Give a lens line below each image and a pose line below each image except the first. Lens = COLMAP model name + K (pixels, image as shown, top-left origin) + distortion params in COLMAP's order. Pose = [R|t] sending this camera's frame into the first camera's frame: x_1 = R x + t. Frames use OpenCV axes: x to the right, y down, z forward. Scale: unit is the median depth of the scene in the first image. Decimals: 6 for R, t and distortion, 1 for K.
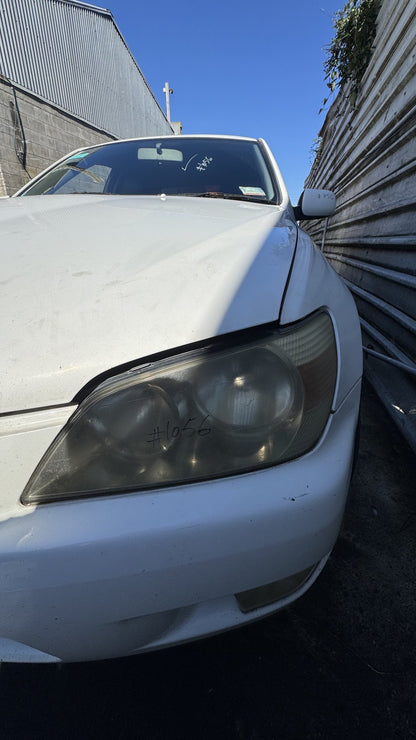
lens RADIAL K [[296.7, 0, 208.2], [0, 296.7, 369.4], [0, 0, 1]] dist [-0.002821, -0.000122]
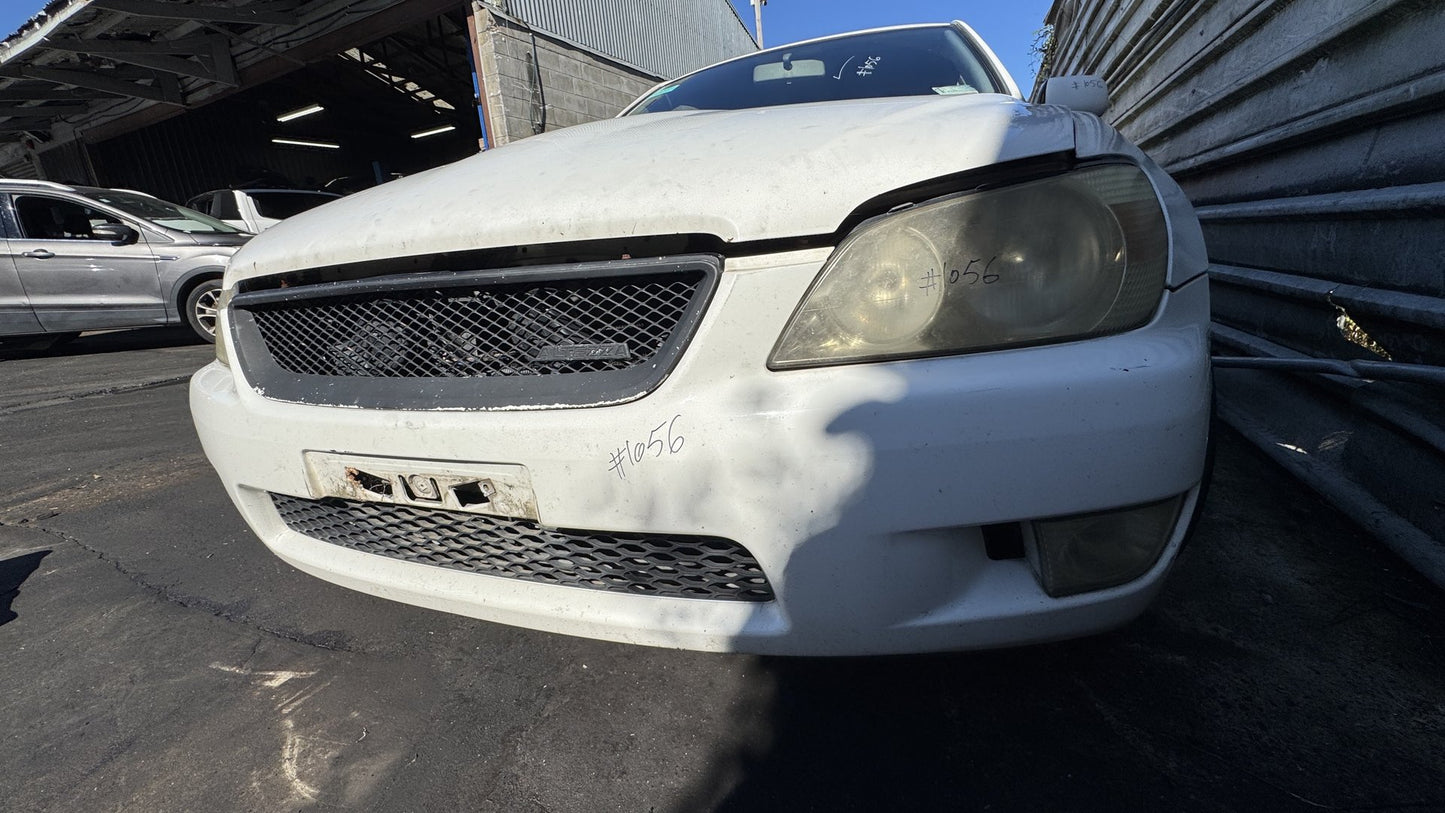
lens RADIAL K [[579.3, 0, 721.8], [0, 579.3, 404.0], [0, 0, 1]] dist [-0.002821, -0.000122]
pose [[0.980078, -0.038932, -0.194760, -0.084715], [0.009490, 0.988659, -0.149877, 0.151939], [0.198386, 0.145043, 0.969332, -0.112861]]
